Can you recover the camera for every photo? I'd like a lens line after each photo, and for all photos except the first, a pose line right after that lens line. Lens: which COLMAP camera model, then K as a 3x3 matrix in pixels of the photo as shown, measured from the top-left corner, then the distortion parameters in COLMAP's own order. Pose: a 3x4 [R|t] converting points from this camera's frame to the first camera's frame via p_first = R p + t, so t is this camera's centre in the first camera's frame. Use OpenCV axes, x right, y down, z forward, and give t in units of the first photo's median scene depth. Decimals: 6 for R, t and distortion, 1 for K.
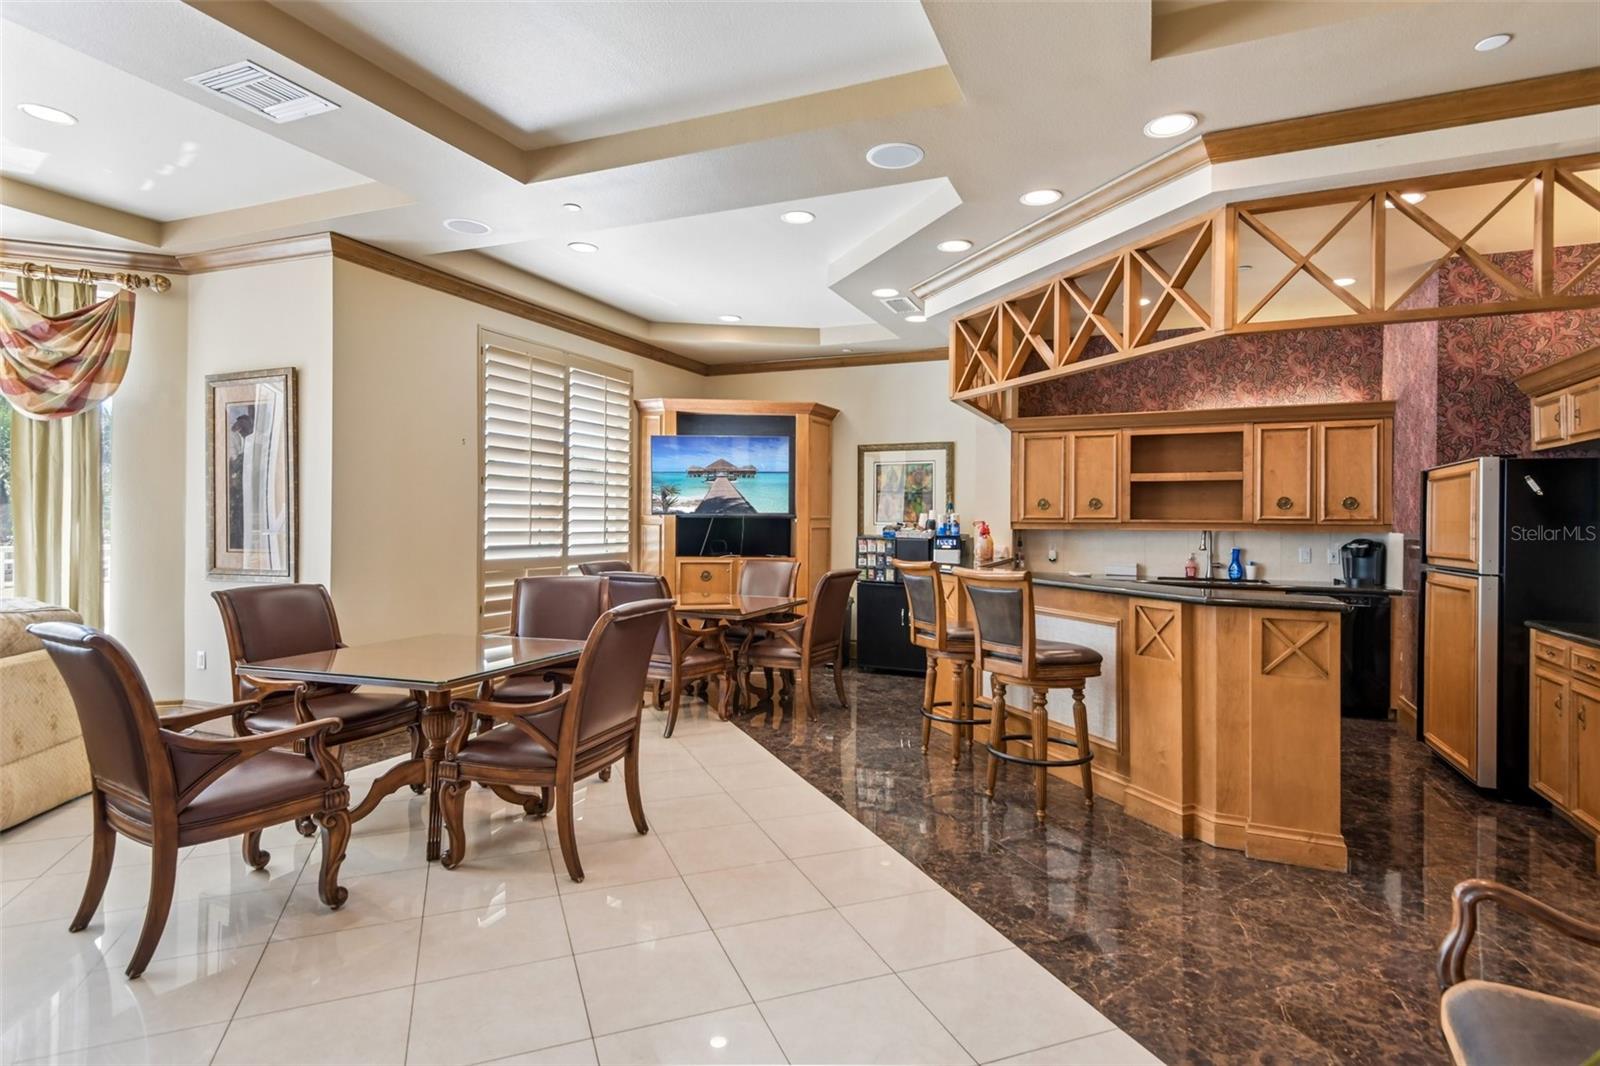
lens RADIAL K [[863.5, 0, 803.8], [0, 863.5, 524.0], [0, 0, 1]] dist [0.033551, -0.000085]
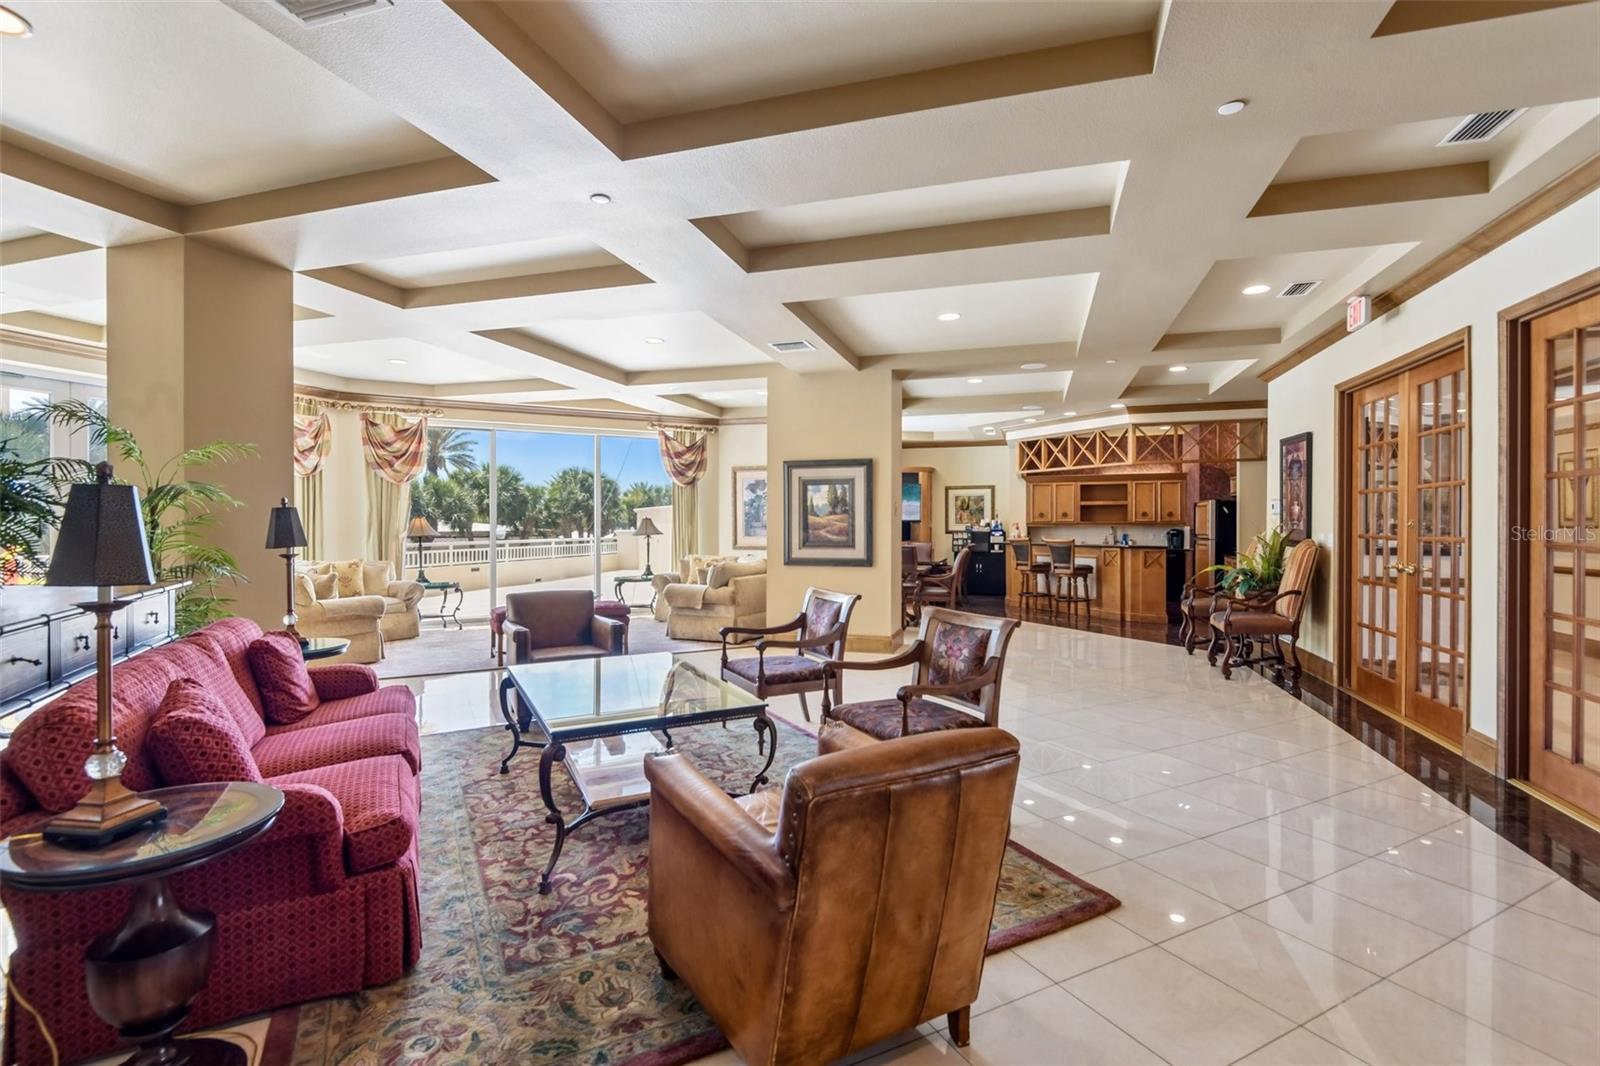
lens RADIAL K [[741.1, 0, 796.5], [0, 741.1, 534.6], [0, 0, 1]] dist [-0.006970, -0.010456]
pose [[0.996292, -0.009854, 0.085475, -0.584446], [0.008906, 0.999895, 0.011465, -0.000254], [-0.085579, -0.010661, 0.996274, -0.956214]]
